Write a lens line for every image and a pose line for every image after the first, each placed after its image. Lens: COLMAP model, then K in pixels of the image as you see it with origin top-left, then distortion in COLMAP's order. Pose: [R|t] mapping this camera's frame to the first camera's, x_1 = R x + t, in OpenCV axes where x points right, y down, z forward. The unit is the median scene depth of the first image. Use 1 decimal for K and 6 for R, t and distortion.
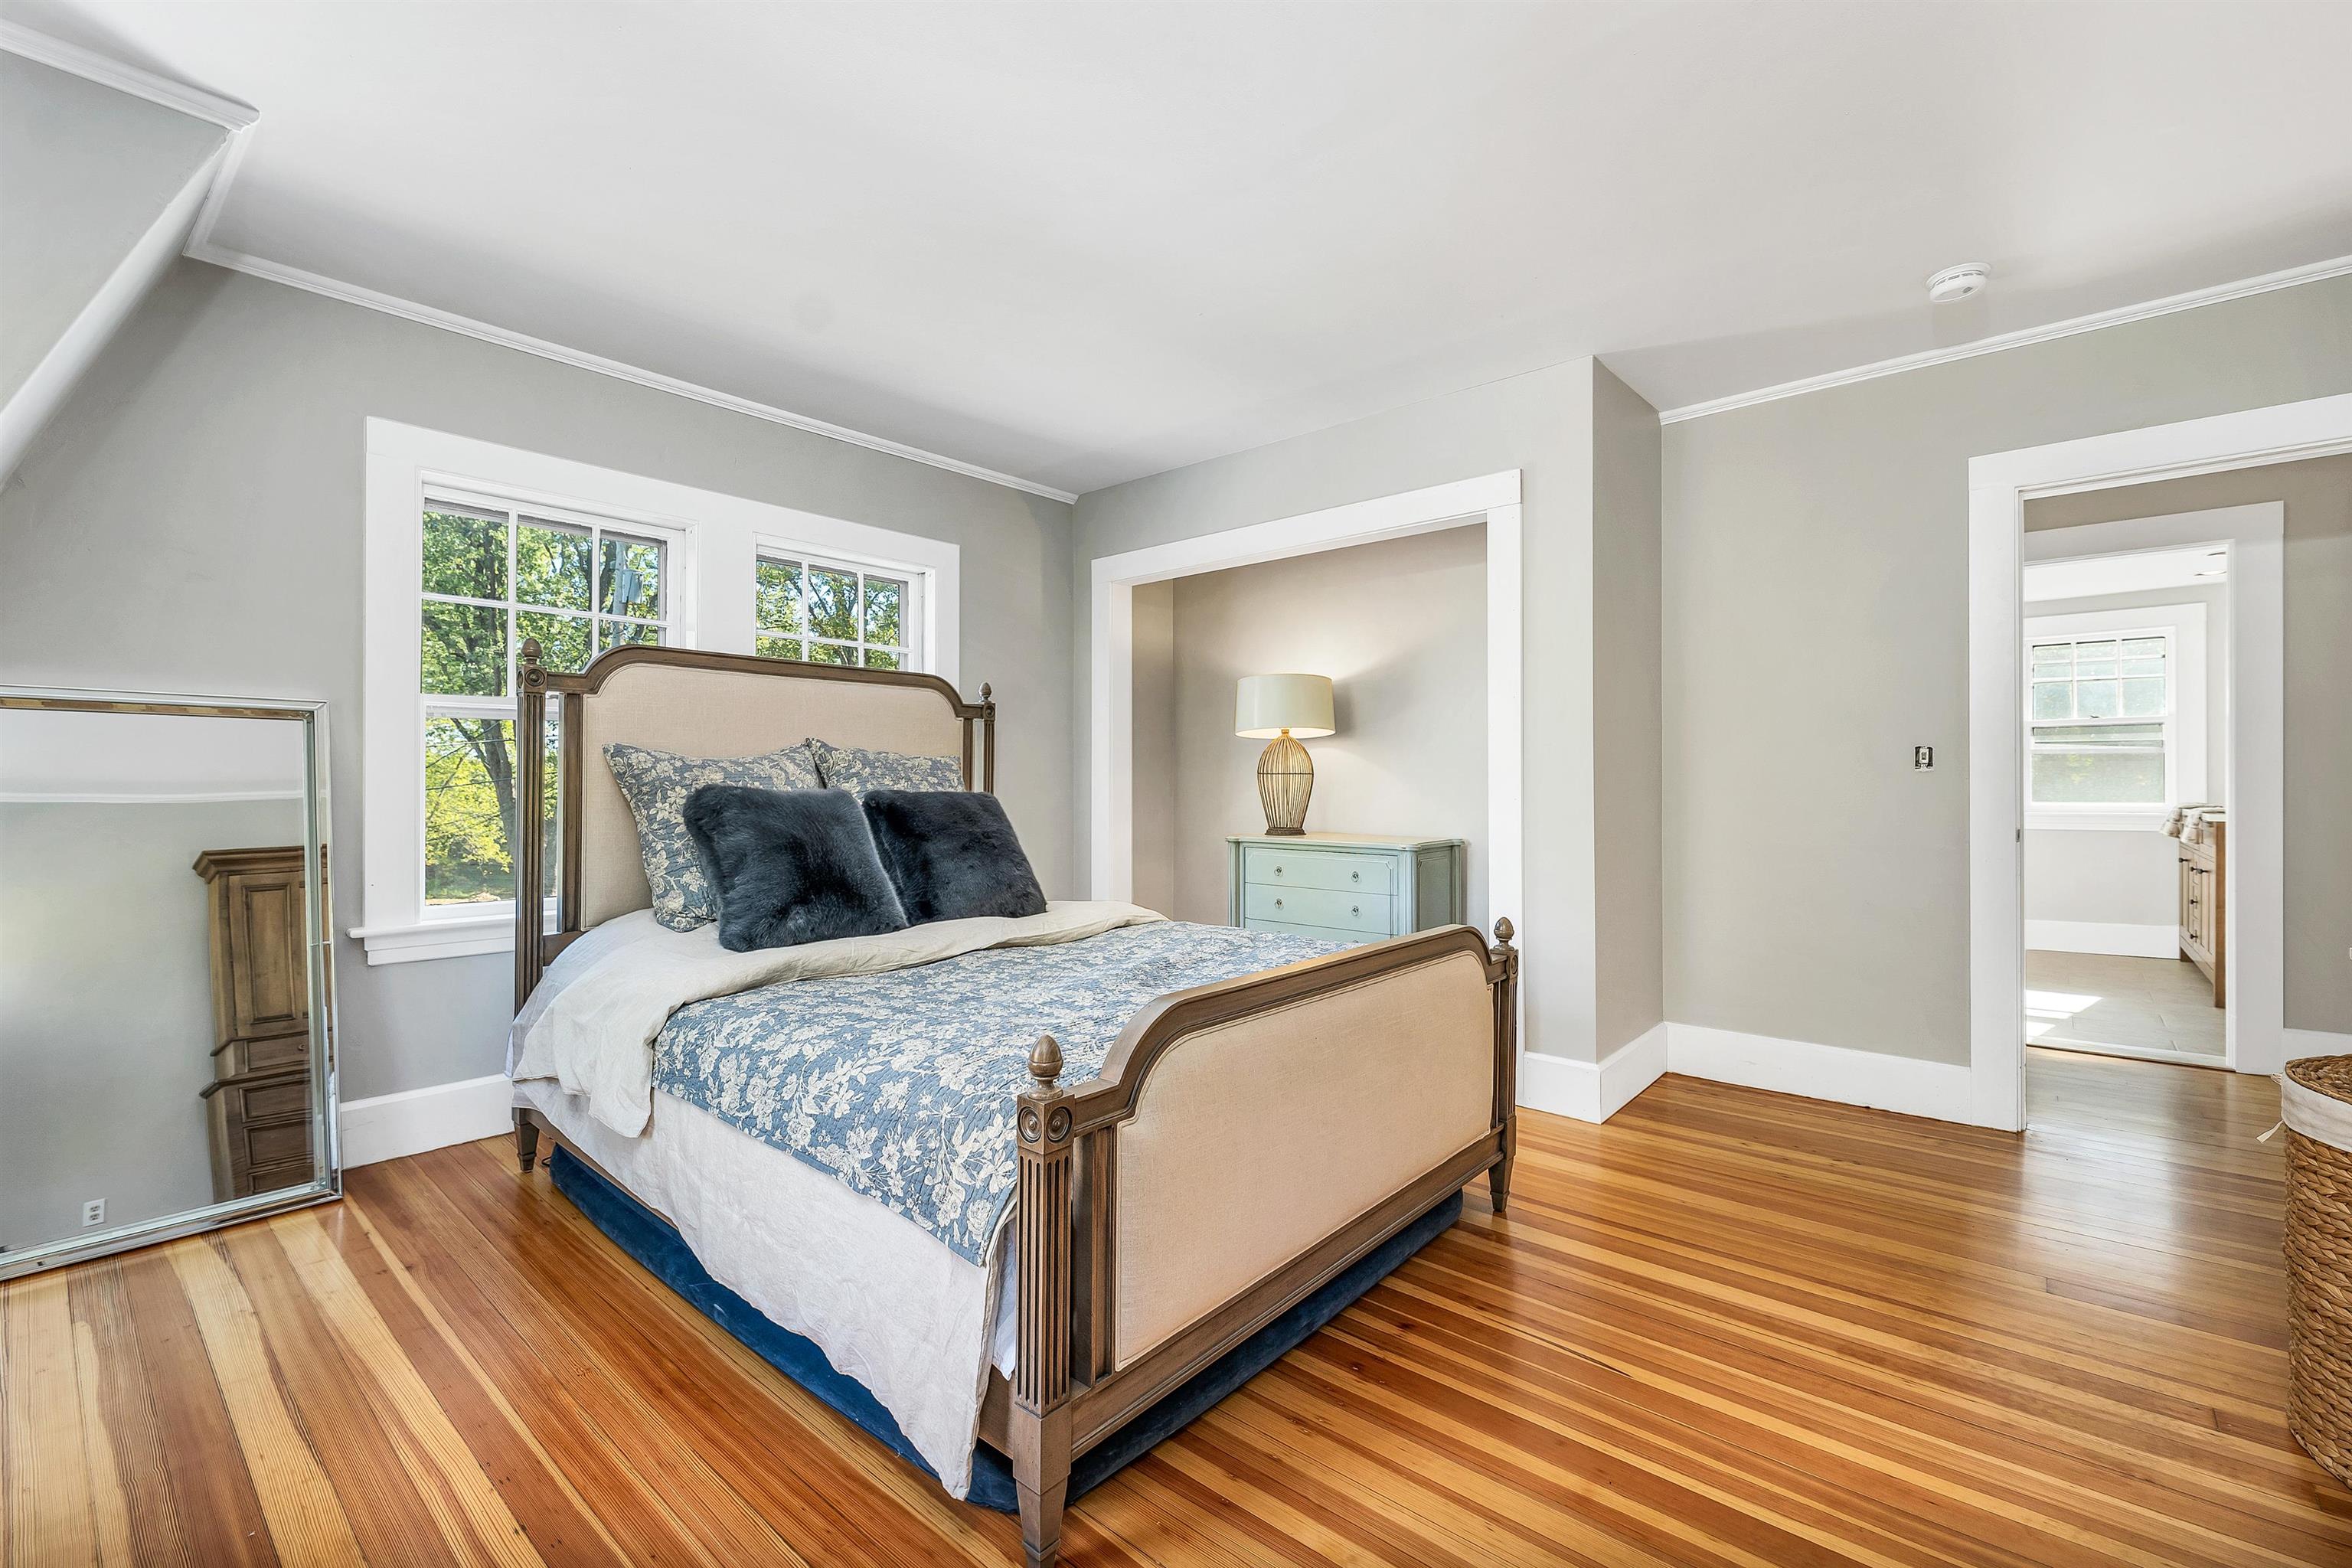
lens RADIAL K [[1004.5, 0, 1175.4], [0, 1004.5, 772.5], [0, 0, 1]] dist [0.001832, 0.000123]
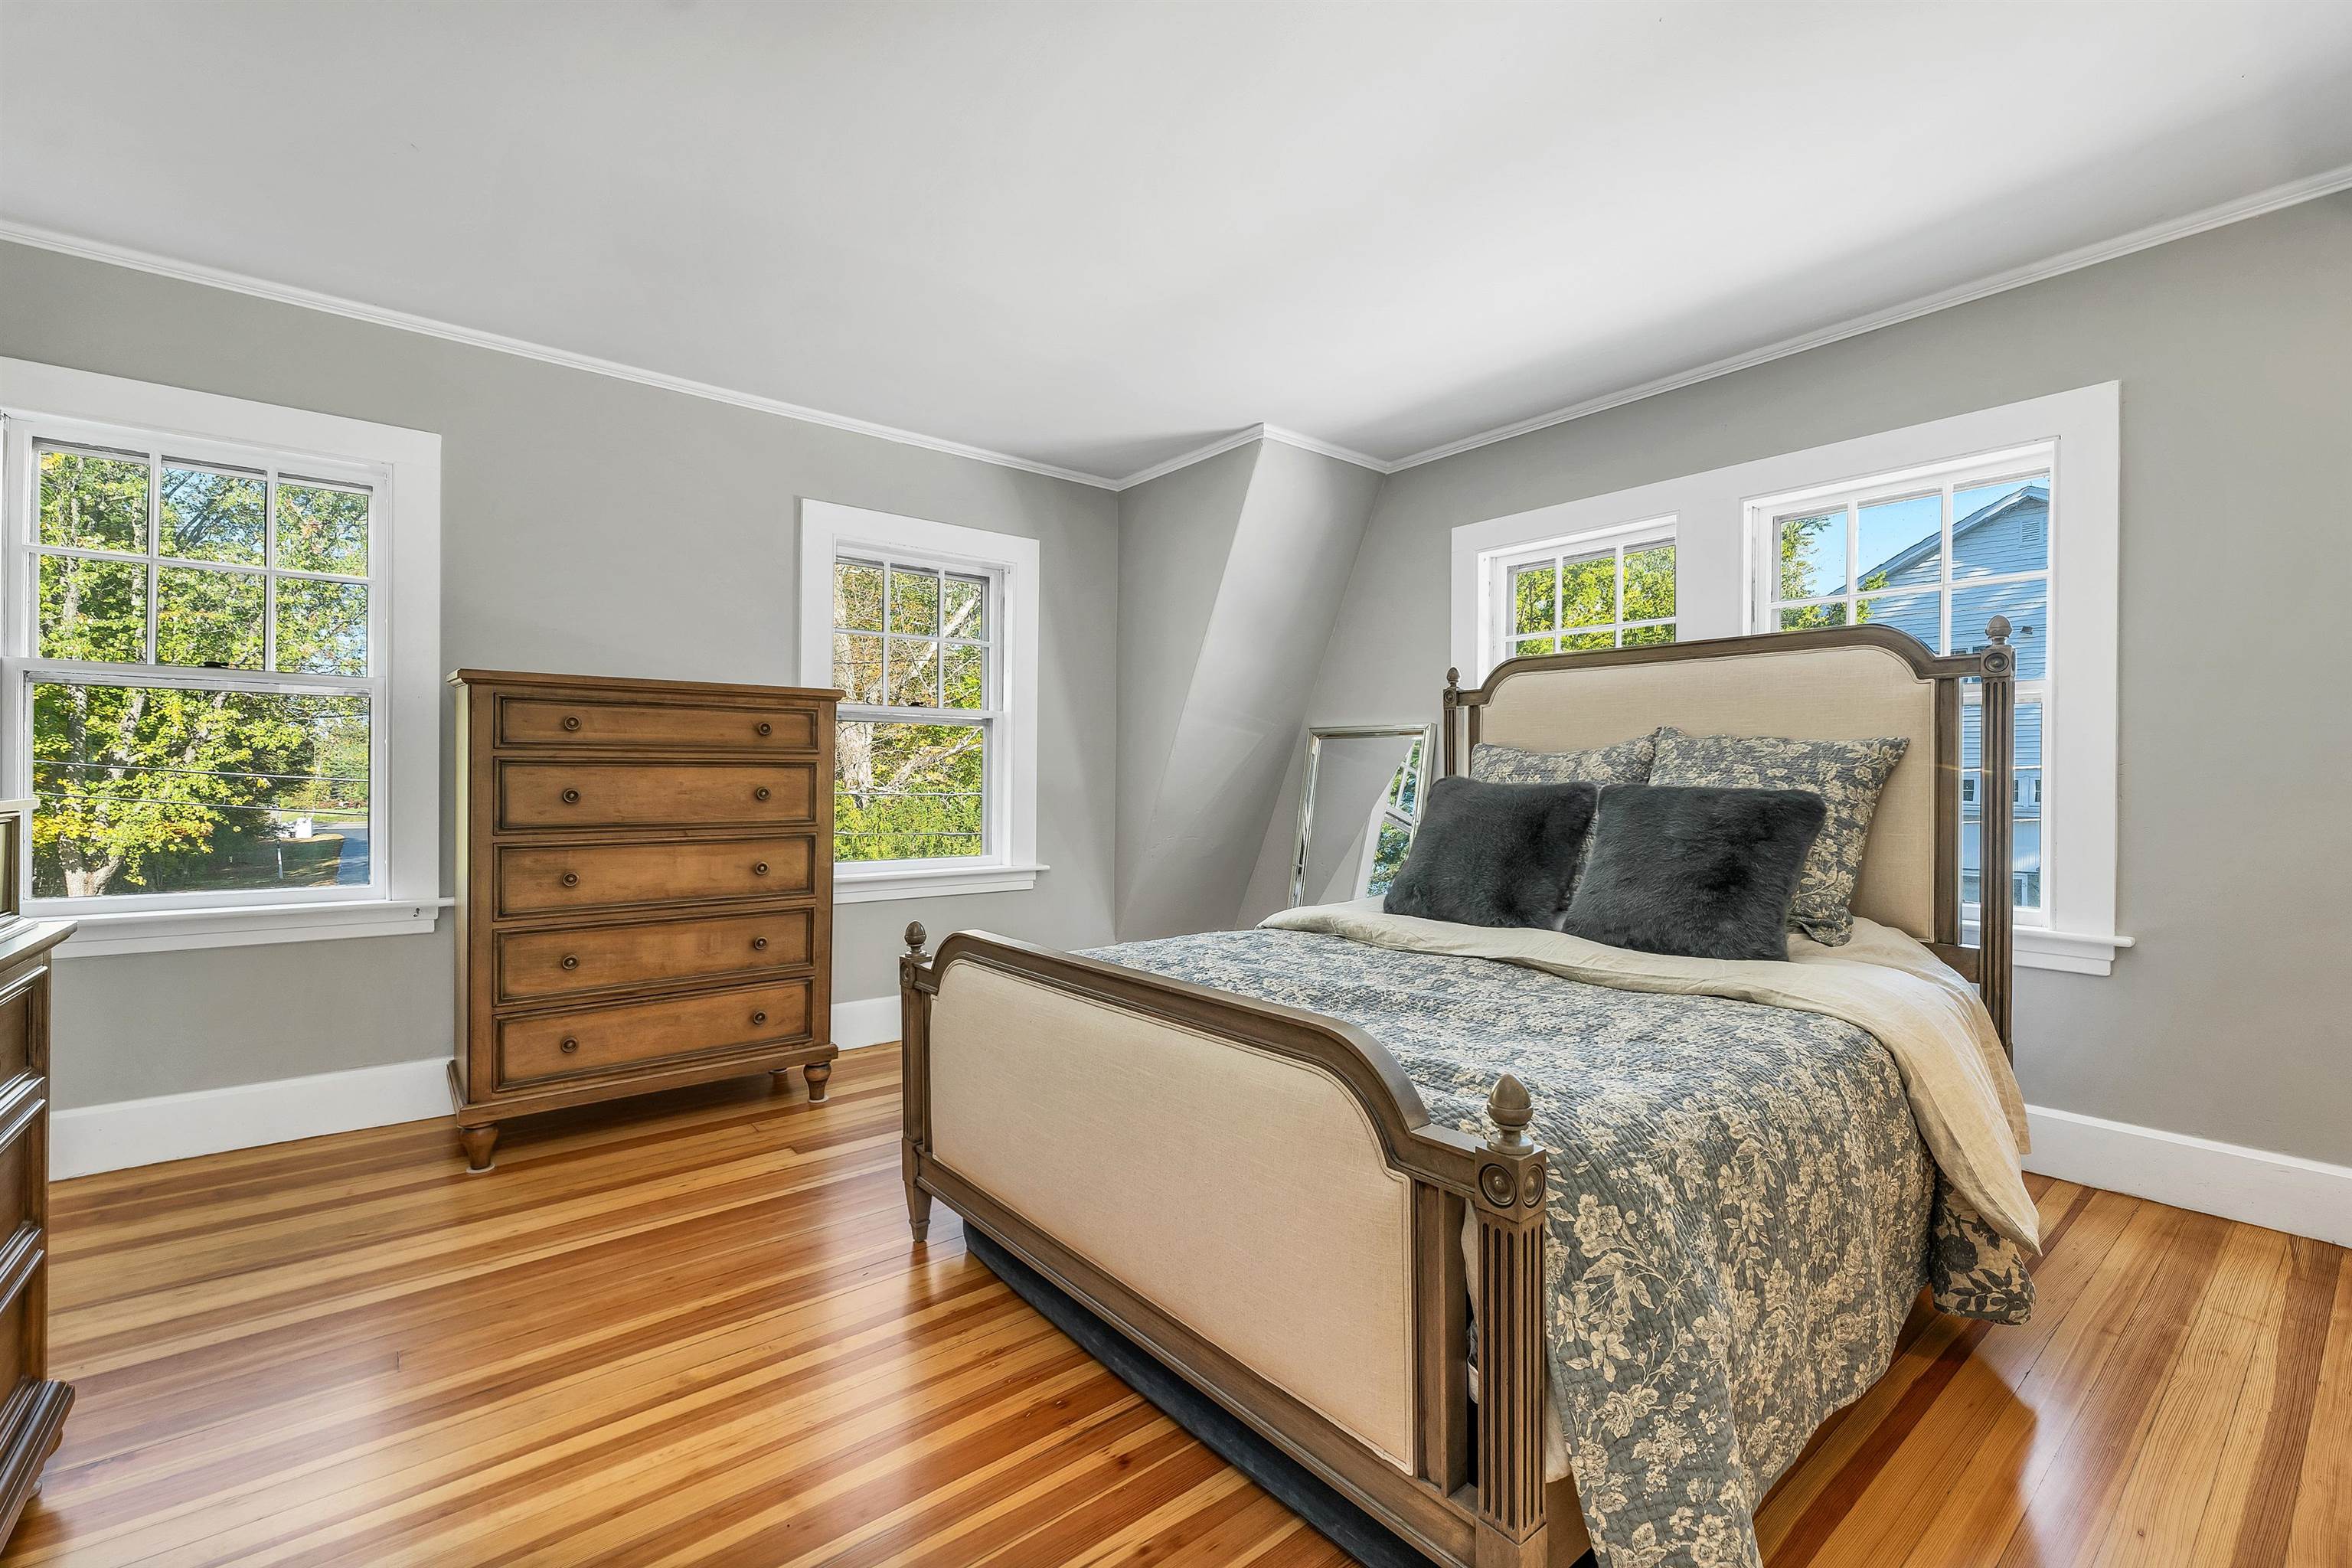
lens RADIAL K [[1004.5, 0, 1175.4], [0, 1004.5, 772.5], [0, 0, 1]] dist [0.001832, 0.000123]
pose [[-0.173828, -0.005791, -0.984759, 0.616658], [0.004798, 0.999966, -0.006728, 0.010934], [0.984764, -0.005895, -0.173795, 0.728286]]
